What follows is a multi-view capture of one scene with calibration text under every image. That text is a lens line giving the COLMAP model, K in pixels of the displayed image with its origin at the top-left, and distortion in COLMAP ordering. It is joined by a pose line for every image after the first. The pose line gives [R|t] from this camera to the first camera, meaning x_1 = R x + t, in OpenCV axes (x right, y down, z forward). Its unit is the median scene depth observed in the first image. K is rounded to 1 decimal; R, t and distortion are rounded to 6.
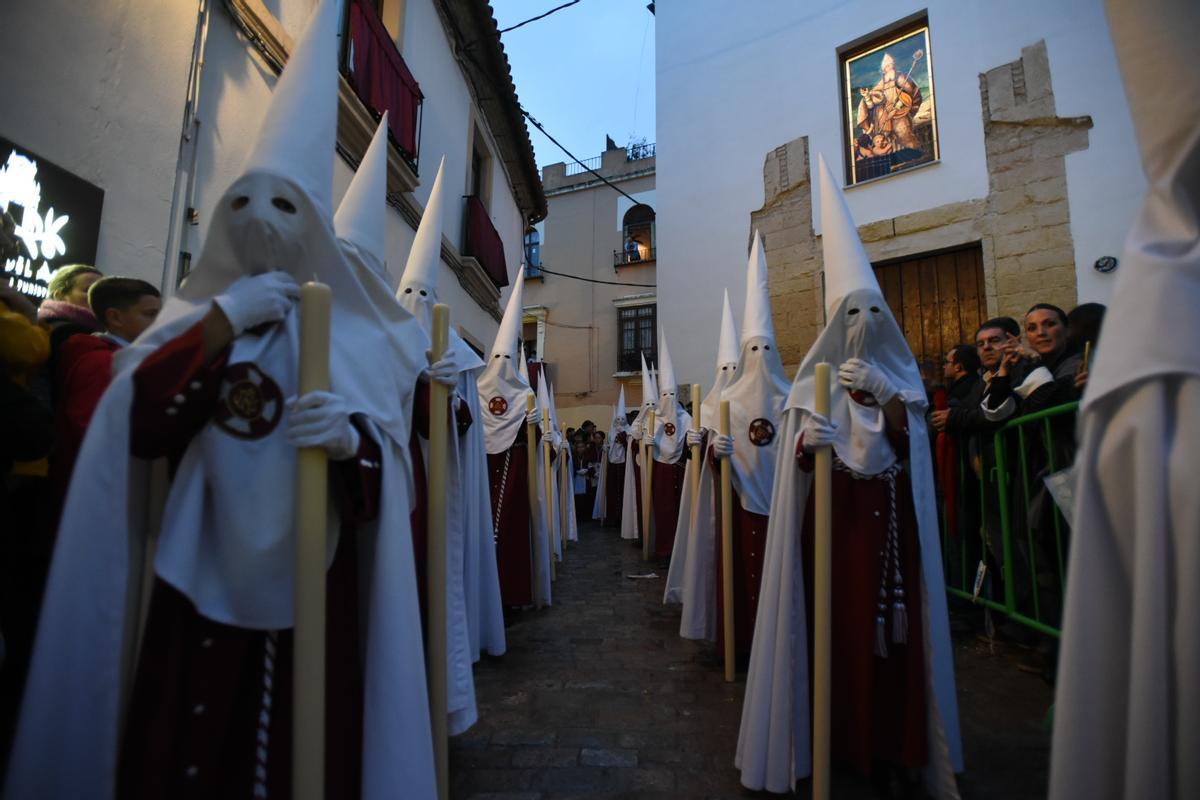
lens RADIAL K [[587.8, 0, 600.0], [0, 587.8, 400.0], [0, 0, 1]] dist [-0.035772, 0.000873]
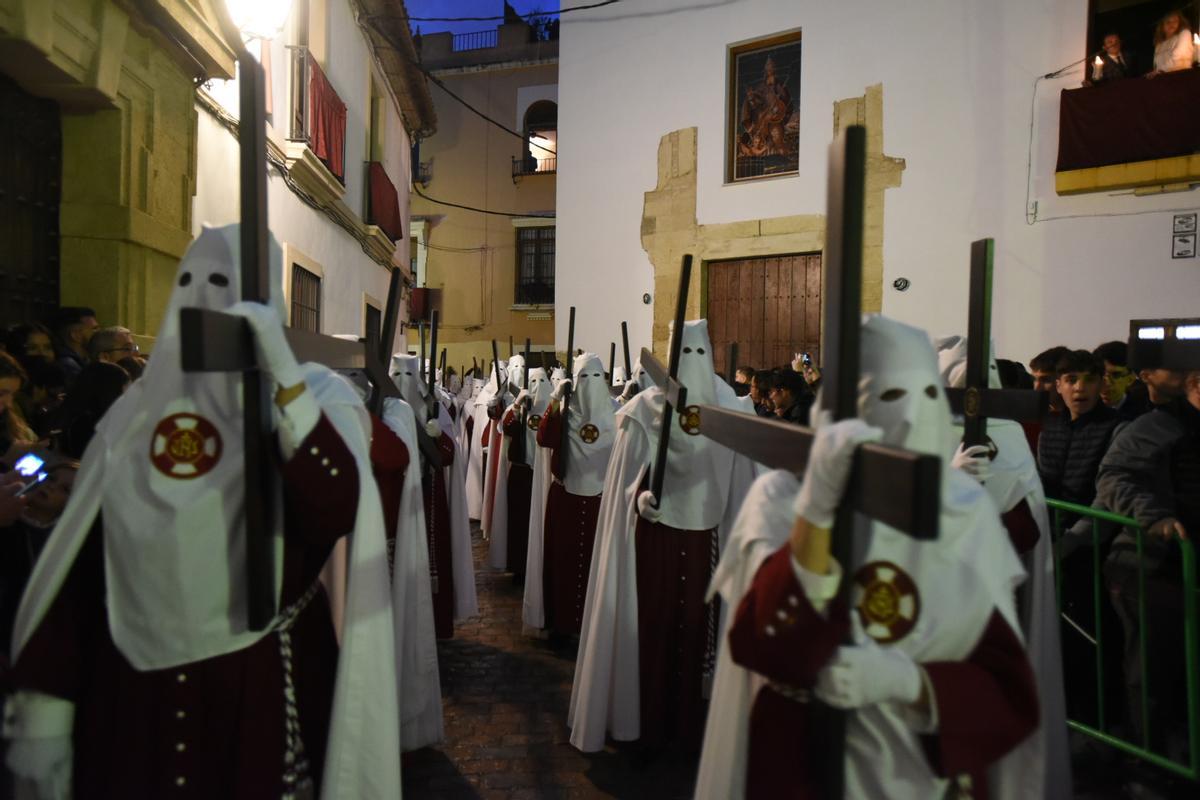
lens RADIAL K [[788.9, 0, 600.0], [0, 788.9, 400.0], [0, 0, 1]] dist [-0.006445, 0.002357]
pose [[0.989982, 0.007501, 0.140998, -0.024238], [-0.023289, 0.993586, 0.110659, -0.112983], [-0.139263, -0.112834, 0.983806, -0.485350]]
